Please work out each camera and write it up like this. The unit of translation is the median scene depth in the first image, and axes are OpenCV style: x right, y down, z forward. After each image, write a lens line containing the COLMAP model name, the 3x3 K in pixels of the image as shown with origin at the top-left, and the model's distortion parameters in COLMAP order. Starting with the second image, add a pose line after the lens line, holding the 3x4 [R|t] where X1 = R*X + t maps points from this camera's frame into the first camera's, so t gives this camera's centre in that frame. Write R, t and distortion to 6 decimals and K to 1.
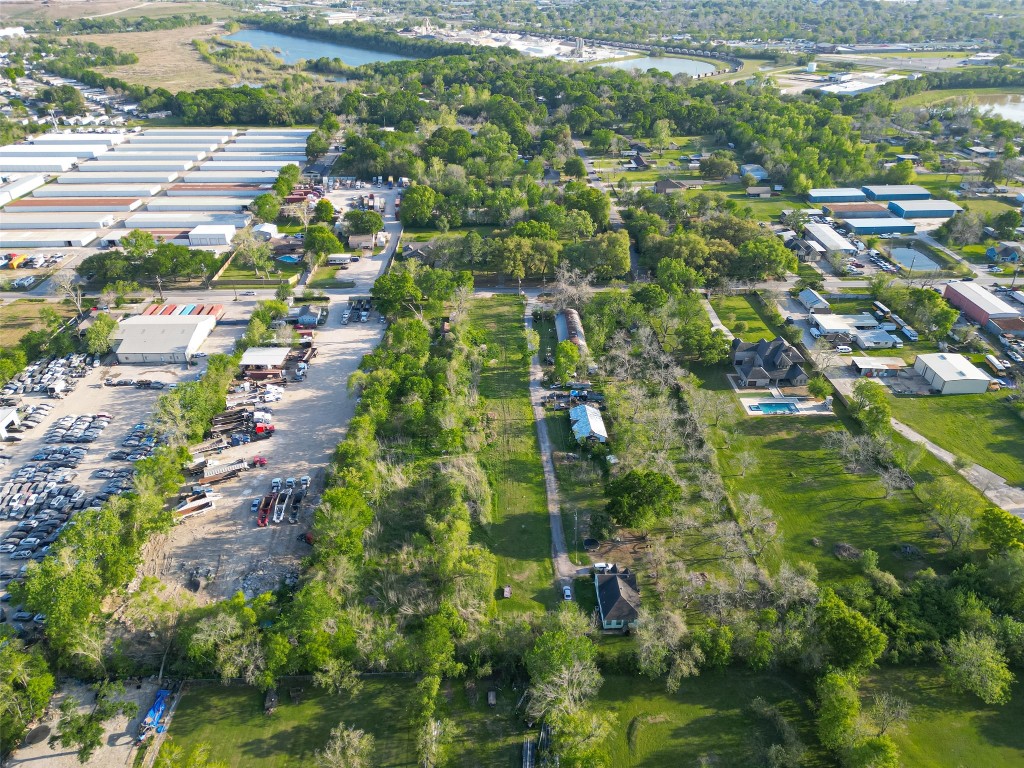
lens RADIAL K [[714.3, 0, 507.2], [0, 714.3, 385.9], [0, 0, 1]] dist [0.053639, -0.041951]
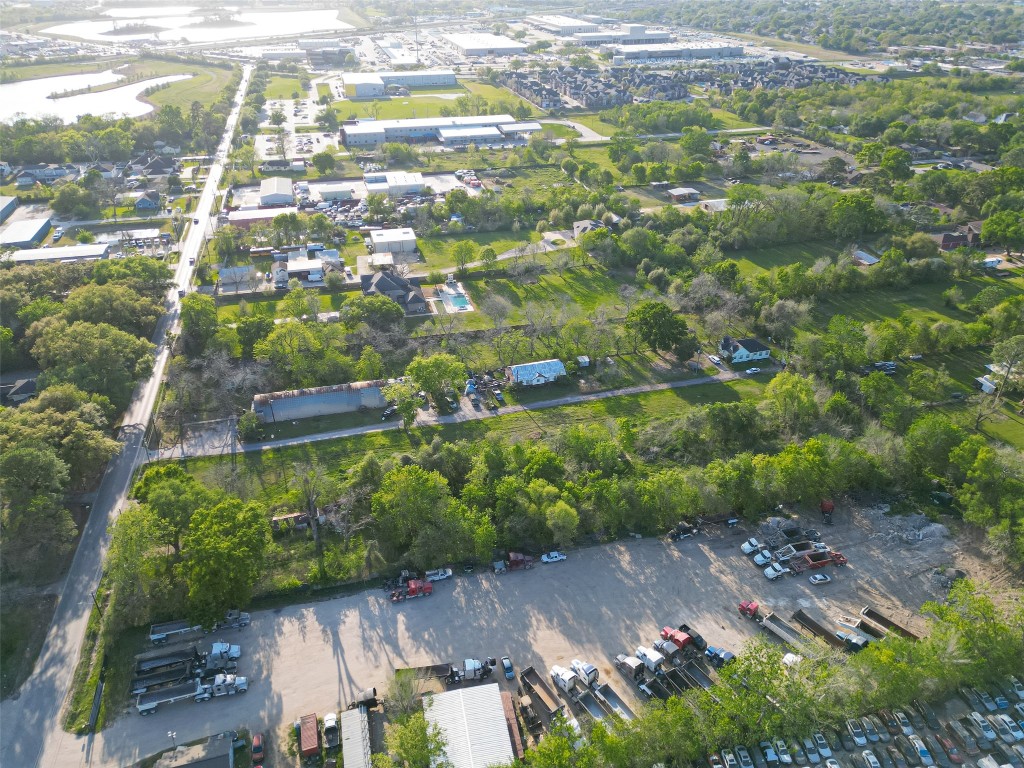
lens RADIAL K [[714.3, 0, 511.2], [0, 714.3, 381.4], [0, 0, 1]] dist [0.053639, -0.041951]
pose [[-0.229034, -0.494254, 0.838604, -0.526759], [0.498804, 0.680210, 0.537130, -0.357140], [-0.835905, 0.541320, 0.090744, 0.706204]]
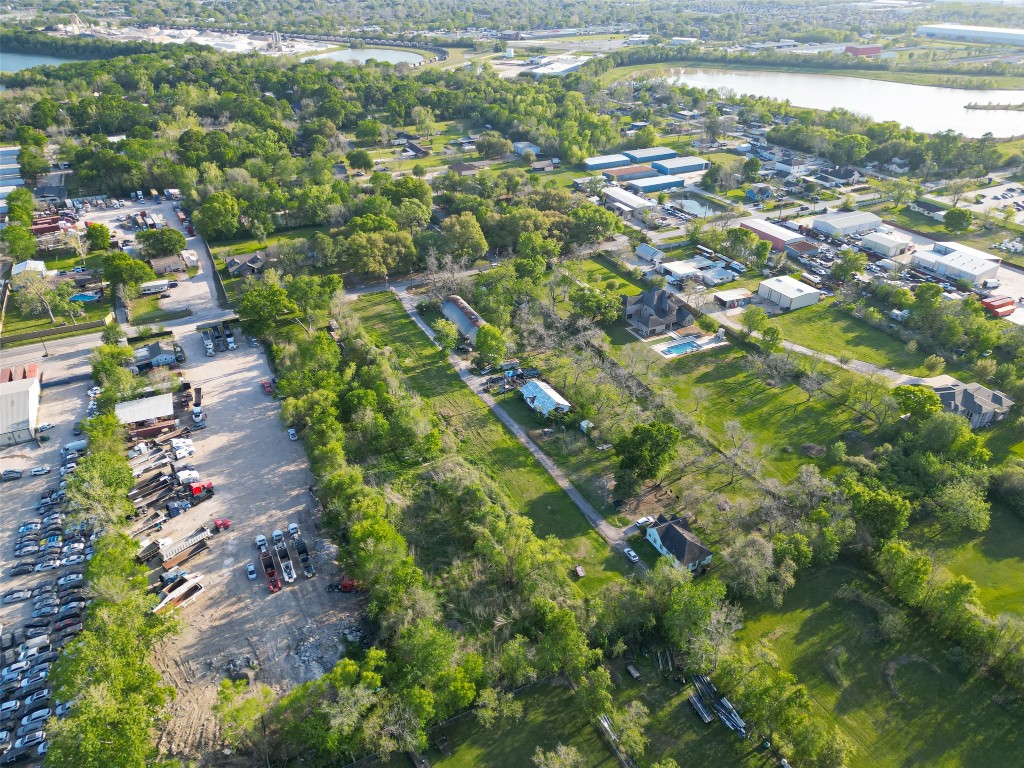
lens RADIAL K [[714.3, 0, 510.1], [0, 714.3, 385.3], [0, 0, 1]] dist [0.053639, -0.041951]
pose [[0.908084, -0.211947, 0.361195, -0.216345], [0.210329, 0.976627, 0.044287, -0.014044], [-0.362139, 0.035753, 0.931438, 0.061152]]
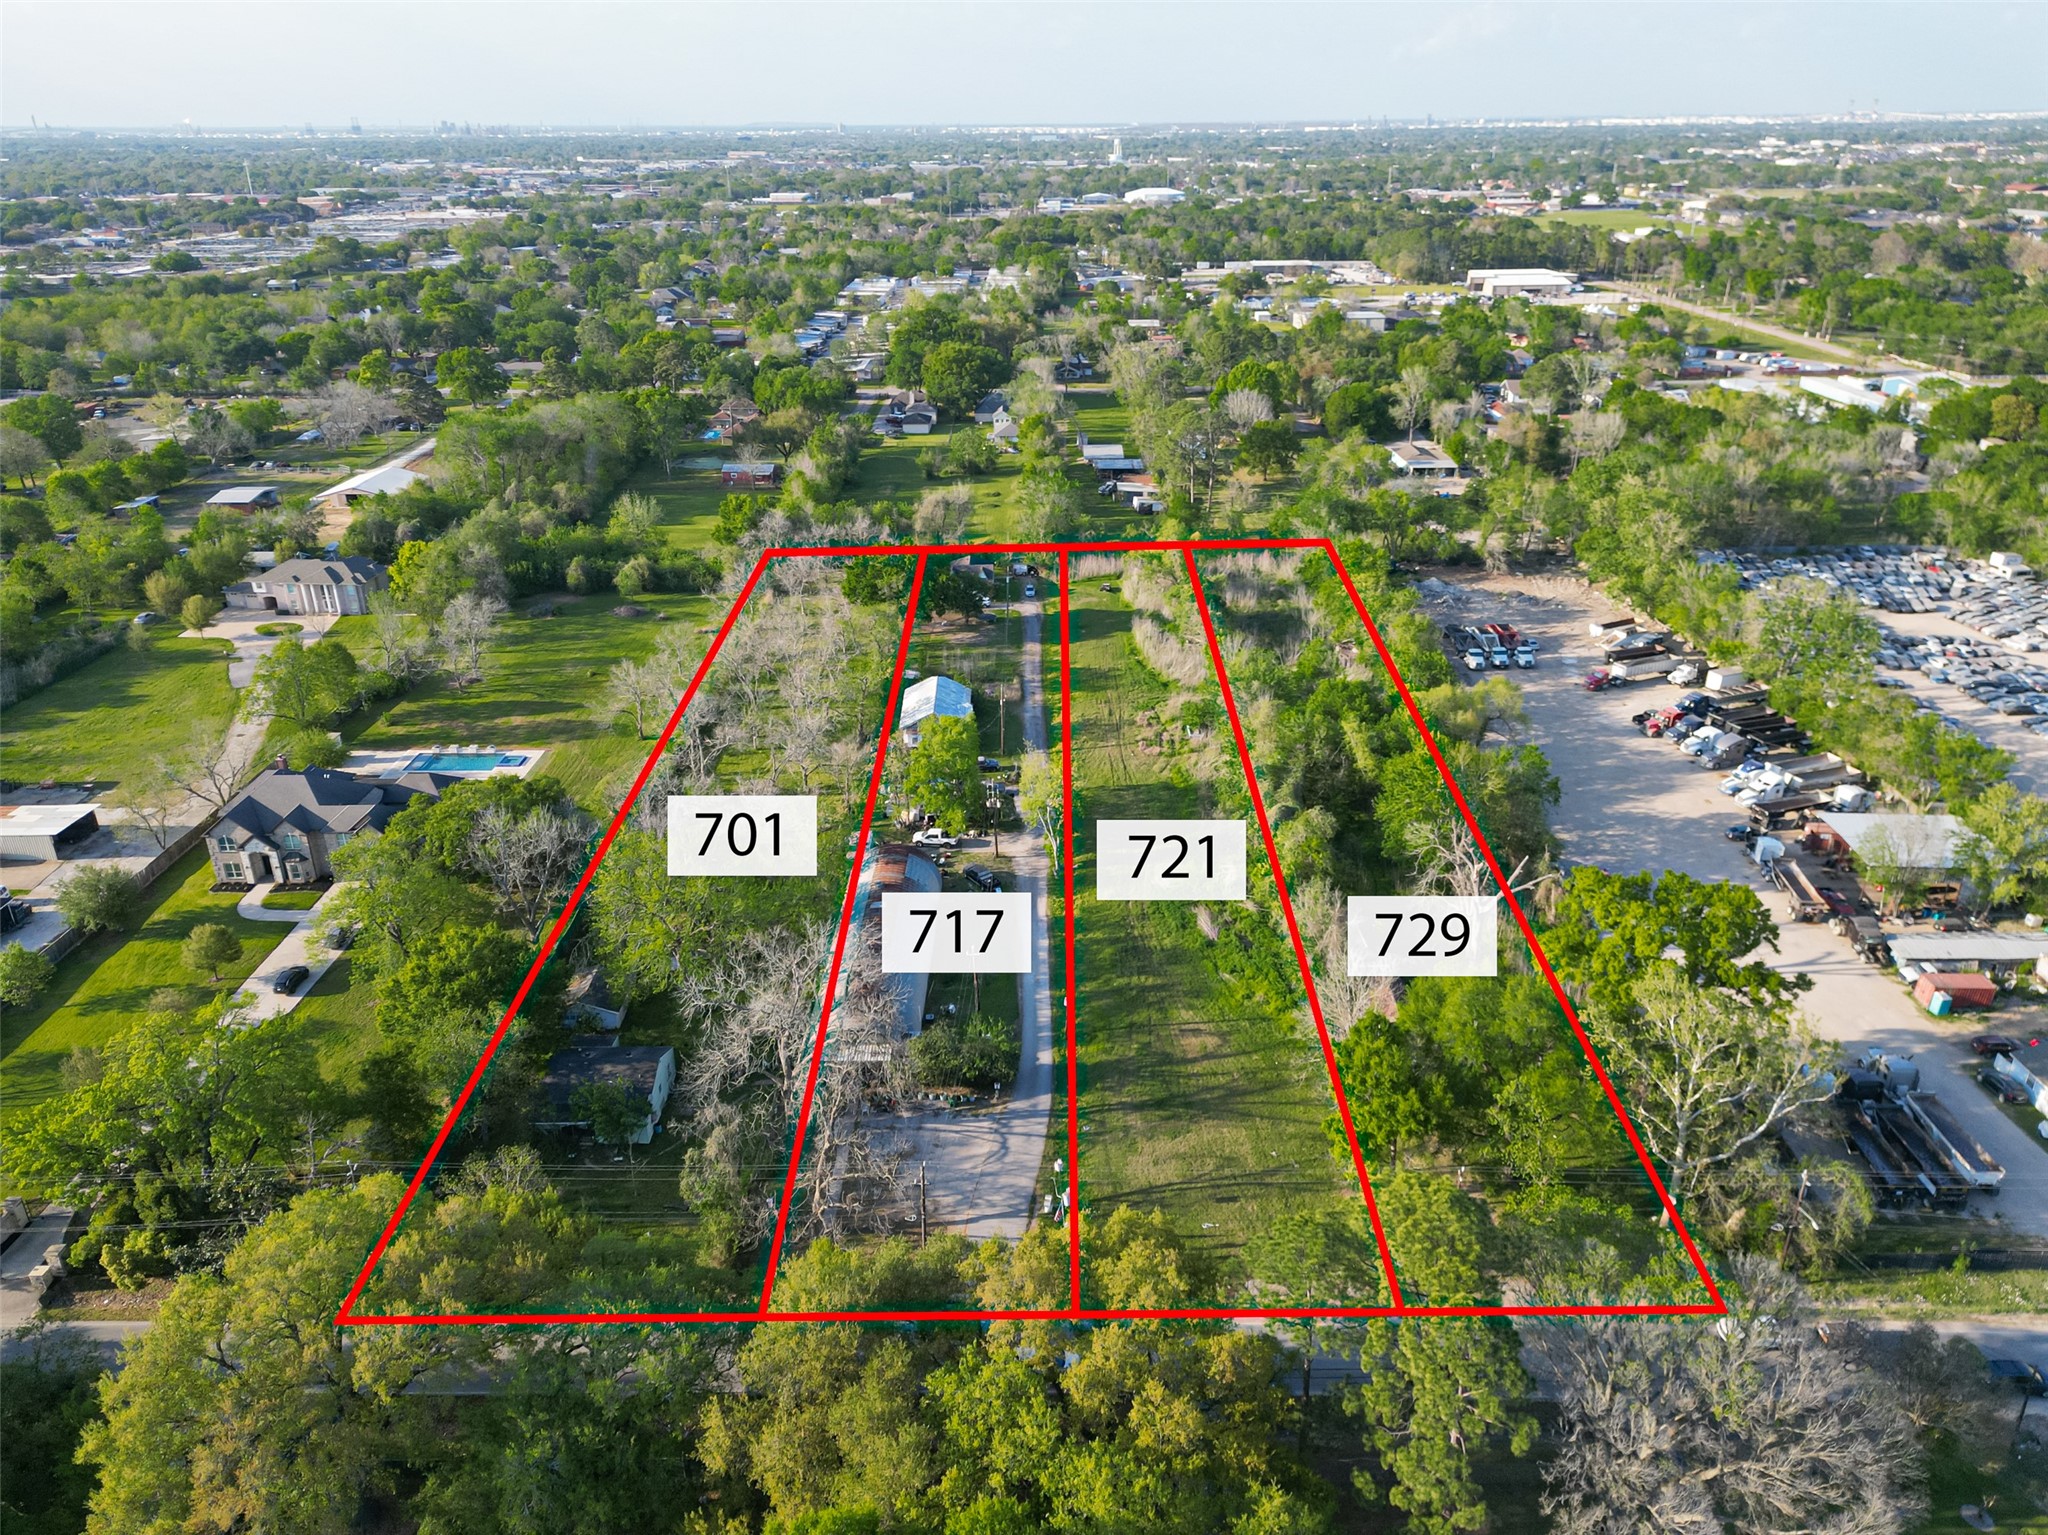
lens RADIAL K [[1428.5, 0, 1022.8], [0, 1428.5, 772.9], [0, 0, 1]] dist [0.053639, -0.041951]
pose [[-0.998929, -0.007637, 0.045639, 0.011841], [0.033142, 0.570203, 0.820835, -0.498982], [-0.032292, 0.821468, -0.569339, 1.155106]]
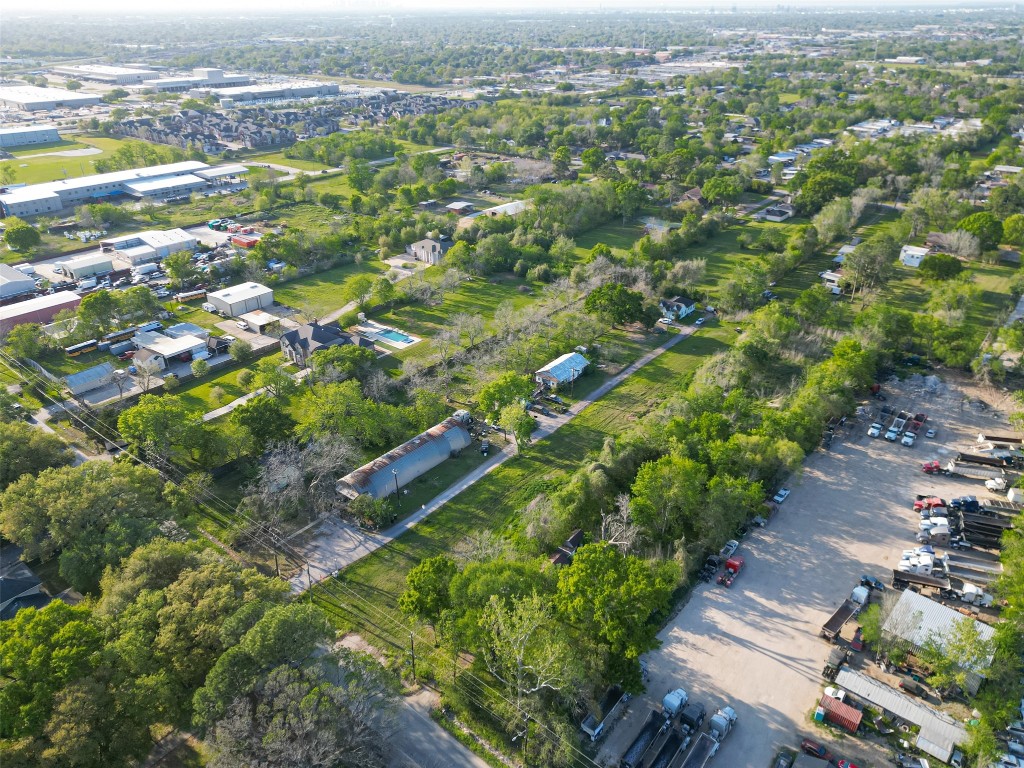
lens RADIAL K [[714.3, 0, 509.0], [0, 714.3, 385.7], [0, 0, 1]] dist [0.053639, -0.041951]
pose [[-0.754480, -0.302010, 0.582709, -0.304654], [0.339462, 0.580295, 0.740286, -0.507910], [-0.561717, 0.756339, -0.335300, 1.033641]]
